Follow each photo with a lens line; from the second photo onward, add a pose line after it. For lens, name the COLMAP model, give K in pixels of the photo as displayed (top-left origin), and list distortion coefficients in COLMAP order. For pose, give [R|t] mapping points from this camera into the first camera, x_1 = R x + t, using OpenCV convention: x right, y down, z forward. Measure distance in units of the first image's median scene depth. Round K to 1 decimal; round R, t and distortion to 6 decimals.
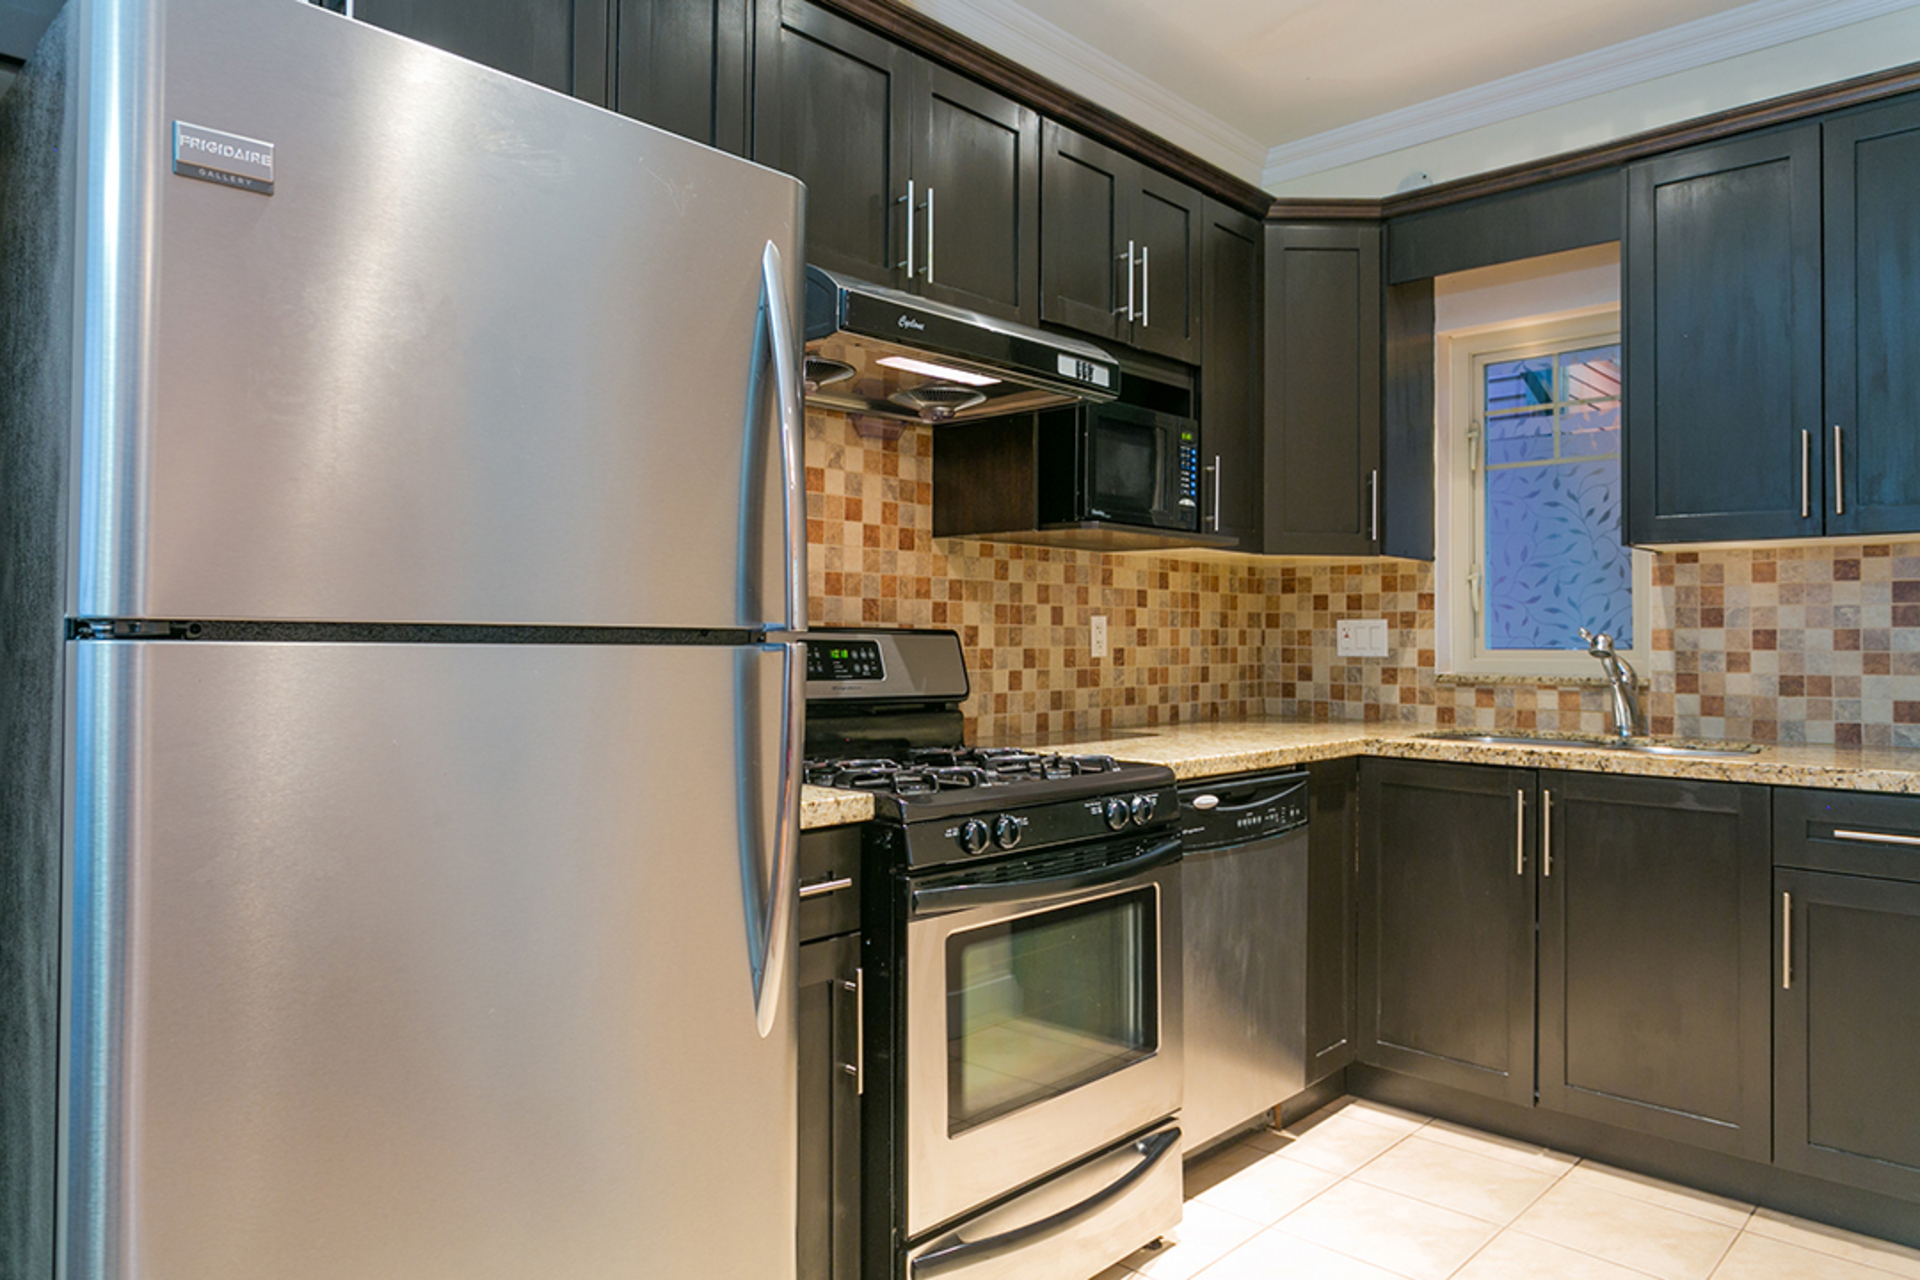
lens RADIAL K [[1203.7, 0, 900.4], [0, 1203.7, 634.4], [0, 0, 1]] dist [0.004389, 0.000719]
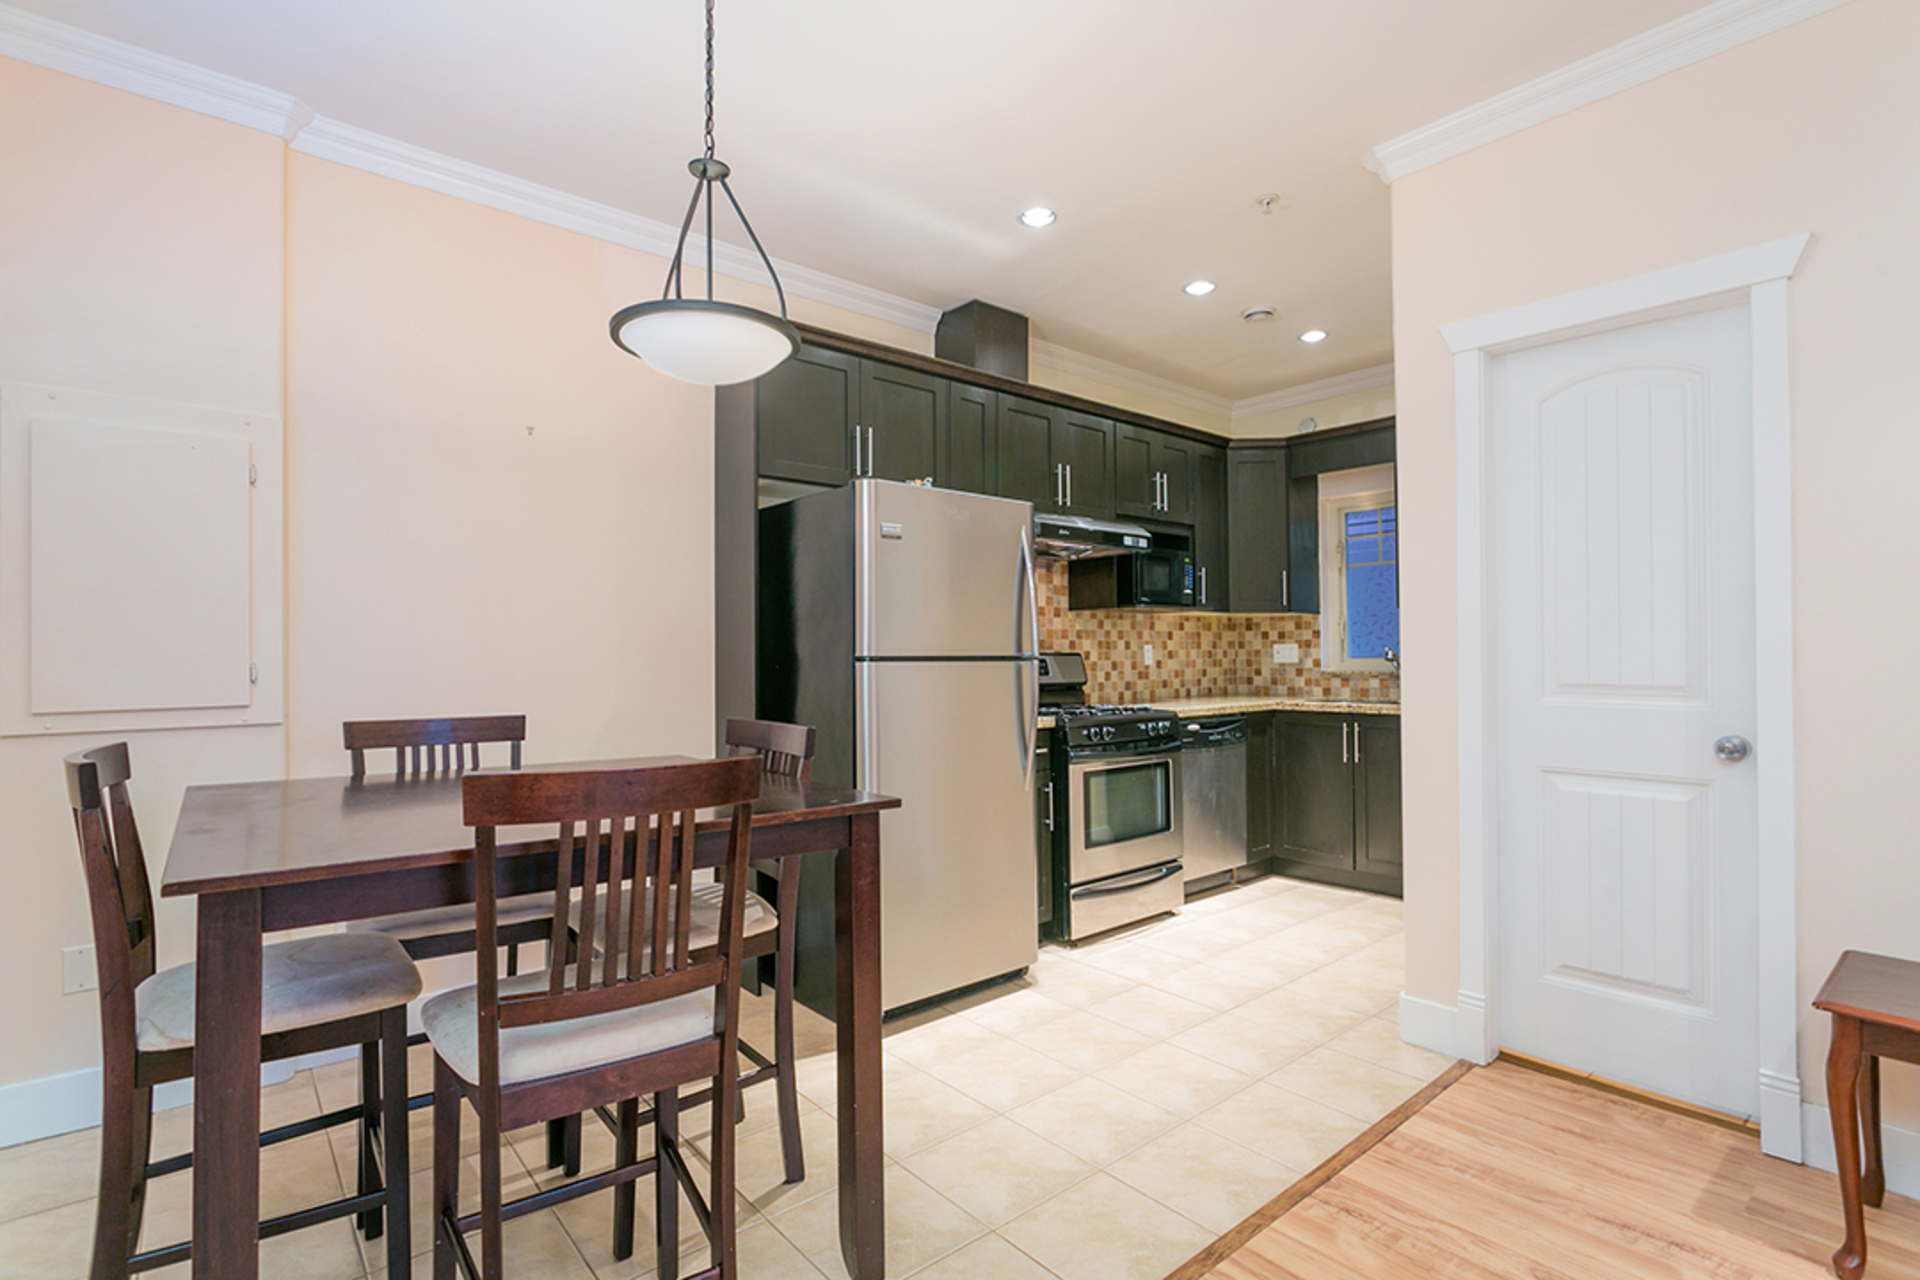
lens RADIAL K [[899.5, 0, 955.6], [0, 899.5, 649.4], [0, 0, 1]] dist [-0.015242, -0.000041]
pose [[0.997454, -0.015682, -0.069571, -0.064156], [0.015378, 0.999870, -0.004904, -0.005709], [0.069639, 0.003821, 0.997565, -0.629038]]
